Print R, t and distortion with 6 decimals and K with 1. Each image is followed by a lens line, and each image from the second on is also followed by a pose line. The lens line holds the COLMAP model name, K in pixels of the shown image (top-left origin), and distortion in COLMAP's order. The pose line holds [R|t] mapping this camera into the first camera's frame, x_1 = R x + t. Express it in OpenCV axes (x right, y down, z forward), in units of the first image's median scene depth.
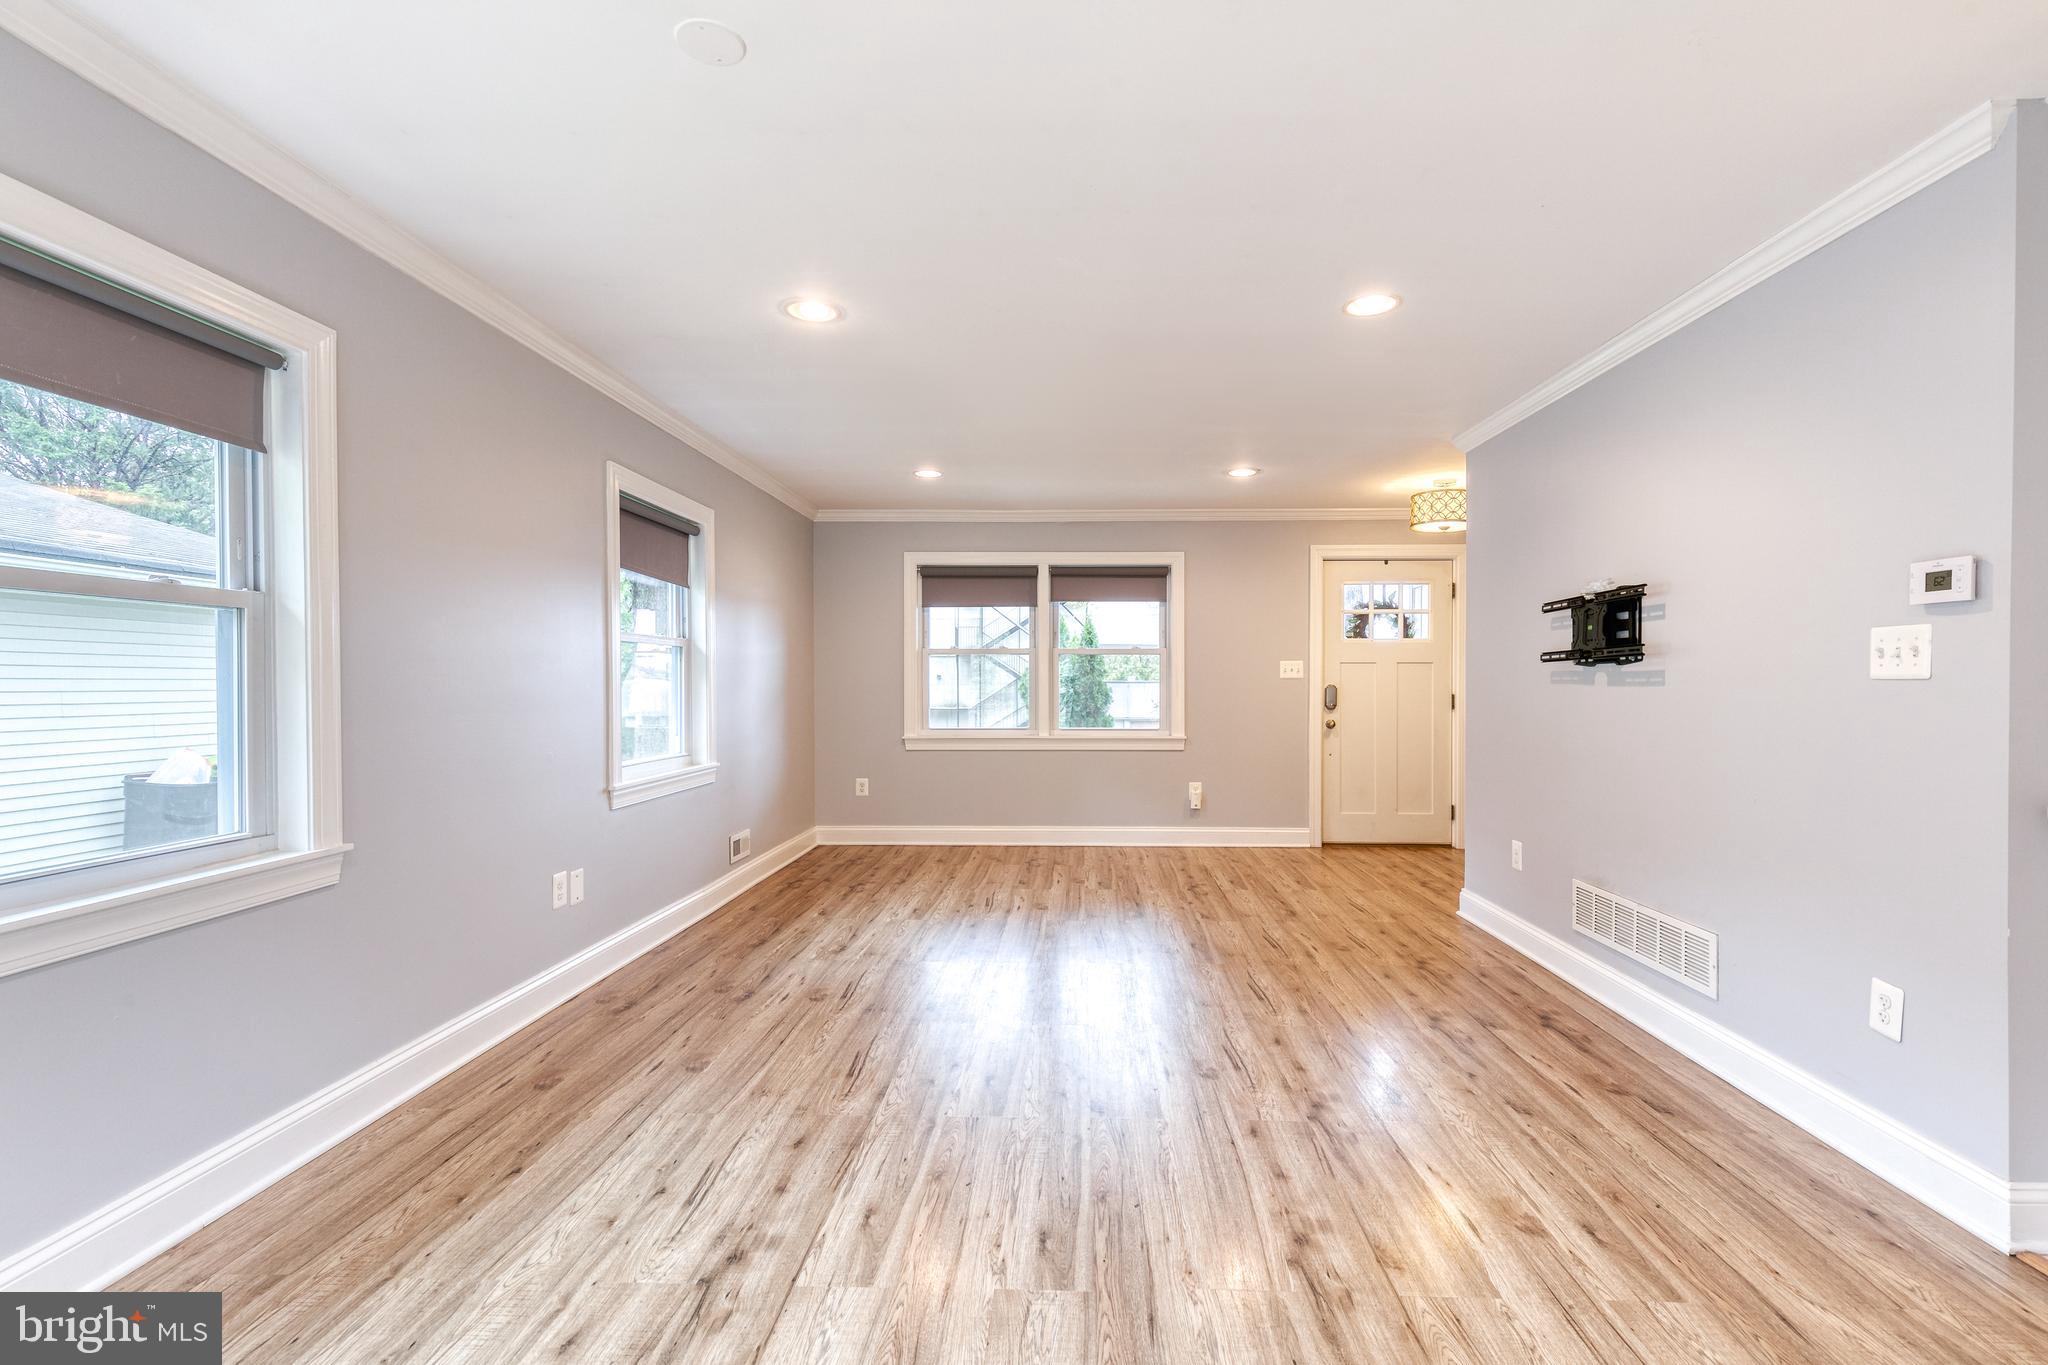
lens RADIAL K [[944.7, 0, 1024.0], [0, 944.7, 682.5], [0, 0, 1]] dist [0.042512, 0.000002]
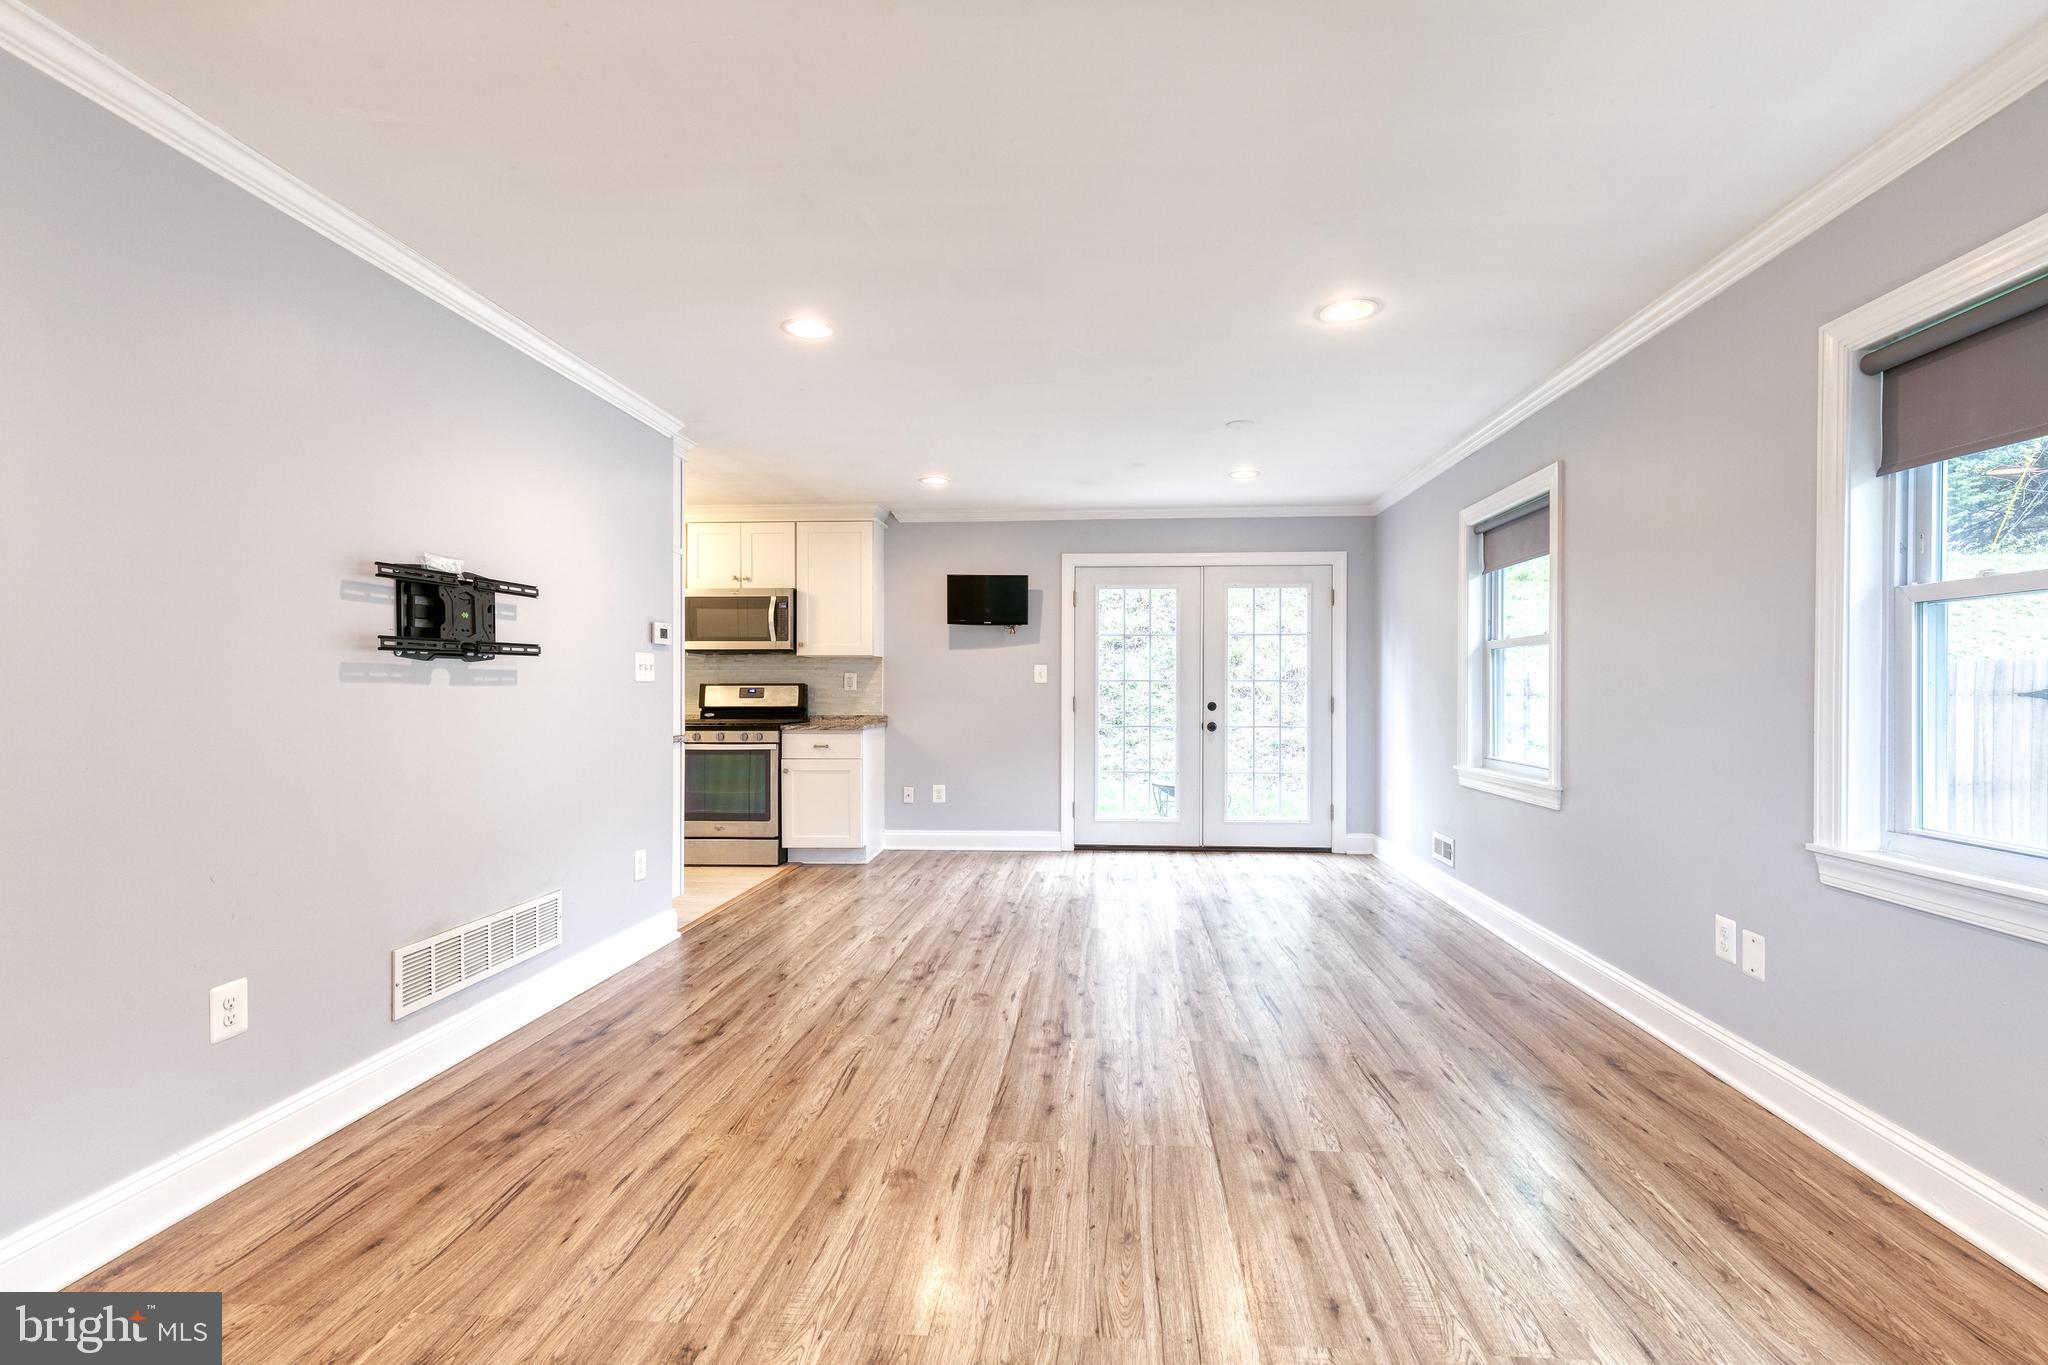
lens RADIAL K [[944.7, 0, 1024.0], [0, 944.7, 682.5], [0, 0, 1]] dist [0.042512, 0.000002]
pose [[-0.999448, 0.000160, 0.033209, 0.078283], [-0.000079, 0.999974, -0.007168, 0.007132], [-0.033209, -0.007167, -0.999423, 1.850102]]
